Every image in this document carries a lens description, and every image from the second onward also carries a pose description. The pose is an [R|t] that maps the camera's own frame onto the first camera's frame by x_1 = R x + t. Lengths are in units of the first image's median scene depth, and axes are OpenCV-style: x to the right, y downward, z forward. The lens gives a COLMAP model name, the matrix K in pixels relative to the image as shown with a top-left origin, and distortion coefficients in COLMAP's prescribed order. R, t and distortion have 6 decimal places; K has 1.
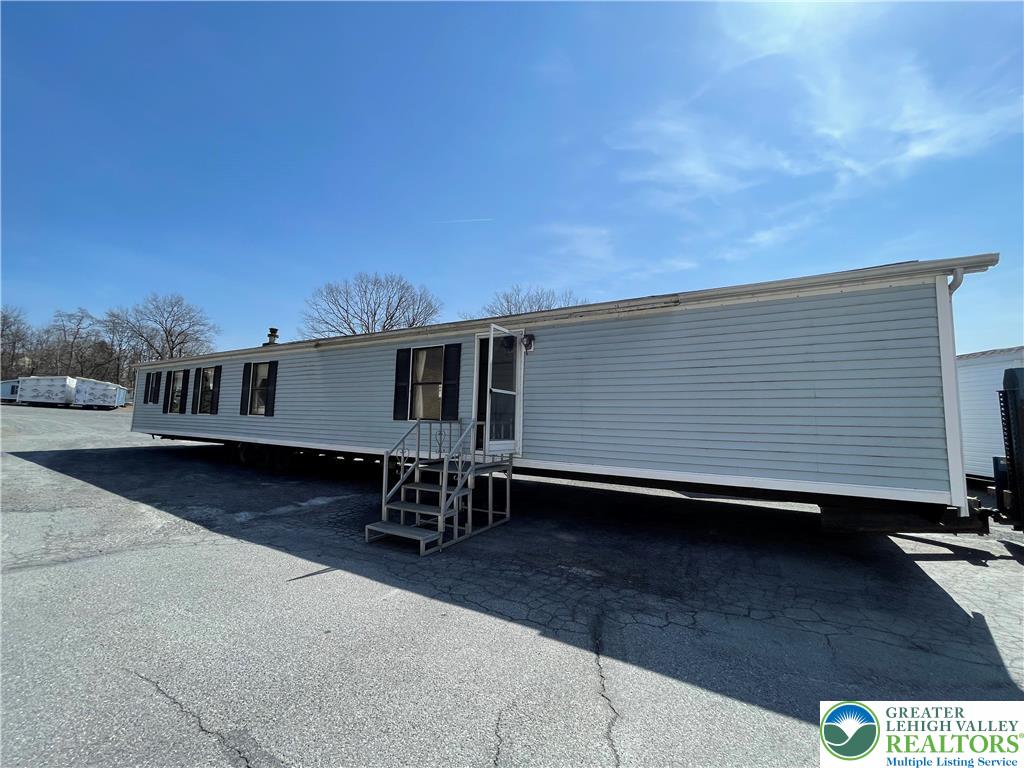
lens RADIAL K [[410.1, 0, 512.0], [0, 410.1, 384.0], [0, 0, 1]] dist [-0.000189, -0.000088]
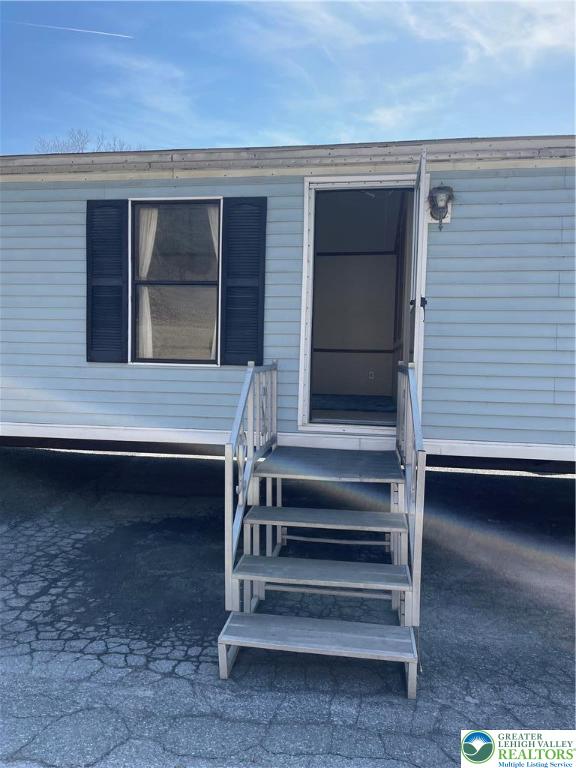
lens RADIAL K [[598.3, 0, 287.7], [0, 598.3, 388.3], [0, 0, 1]] dist [0.011534, 0.000170]
pose [[0.930981, -0.017935, 0.364627, -0.345617], [-0.031880, 0.990983, 0.130139, 0.025267], [-0.363673, -0.132781, 0.922015, 0.337571]]
